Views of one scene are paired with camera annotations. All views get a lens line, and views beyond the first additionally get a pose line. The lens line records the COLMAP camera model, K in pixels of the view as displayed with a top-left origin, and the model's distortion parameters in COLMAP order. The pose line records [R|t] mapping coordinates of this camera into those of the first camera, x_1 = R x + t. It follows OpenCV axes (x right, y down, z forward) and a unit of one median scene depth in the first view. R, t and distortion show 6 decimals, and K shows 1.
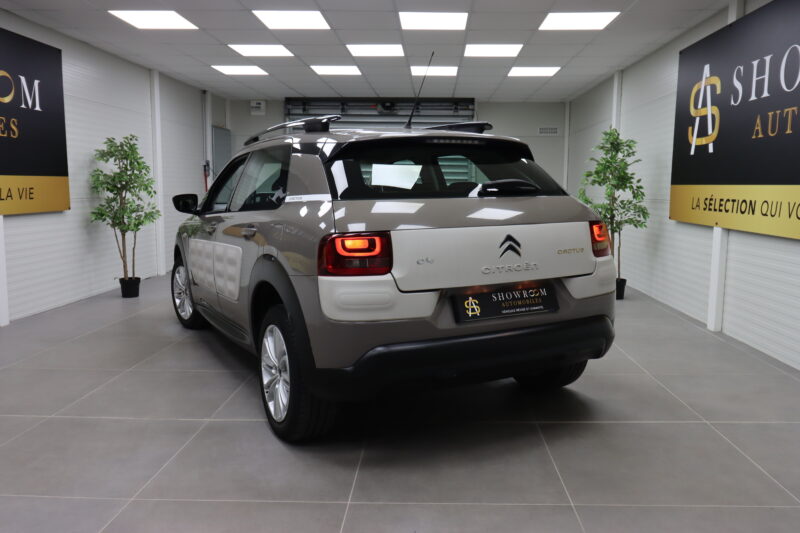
lens RADIAL K [[610.2, 0, 400.0], [0, 610.2, 266.5], [0, 0, 1]] dist [0.007658, -0.104461]
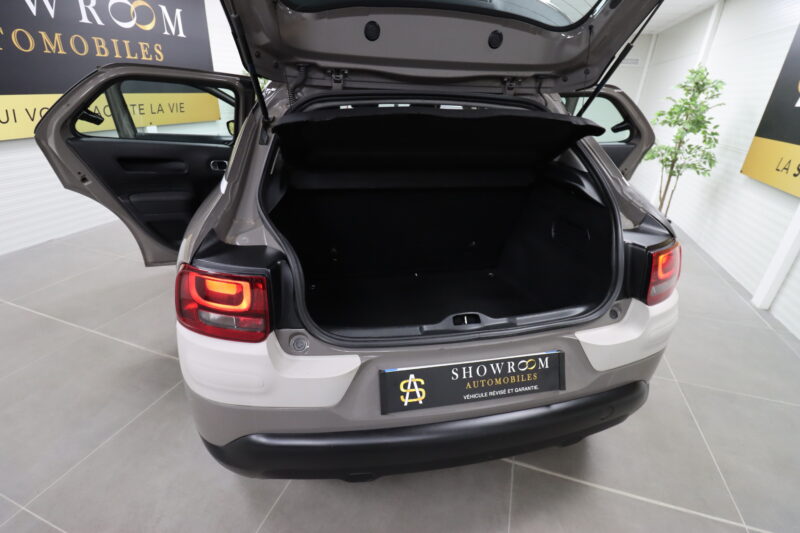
lens RADIAL K [[361.1, 0, 400.0], [0, 361.1, 266.5], [0, 0, 1]] dist [0.000028, -0.017185]
pose [[0.961647, 0.151315, -0.228777, 0.068870], [-0.074195, 0.946475, 0.314134, -0.068998], [0.264065, -0.285112, 0.921402, 0.274252]]
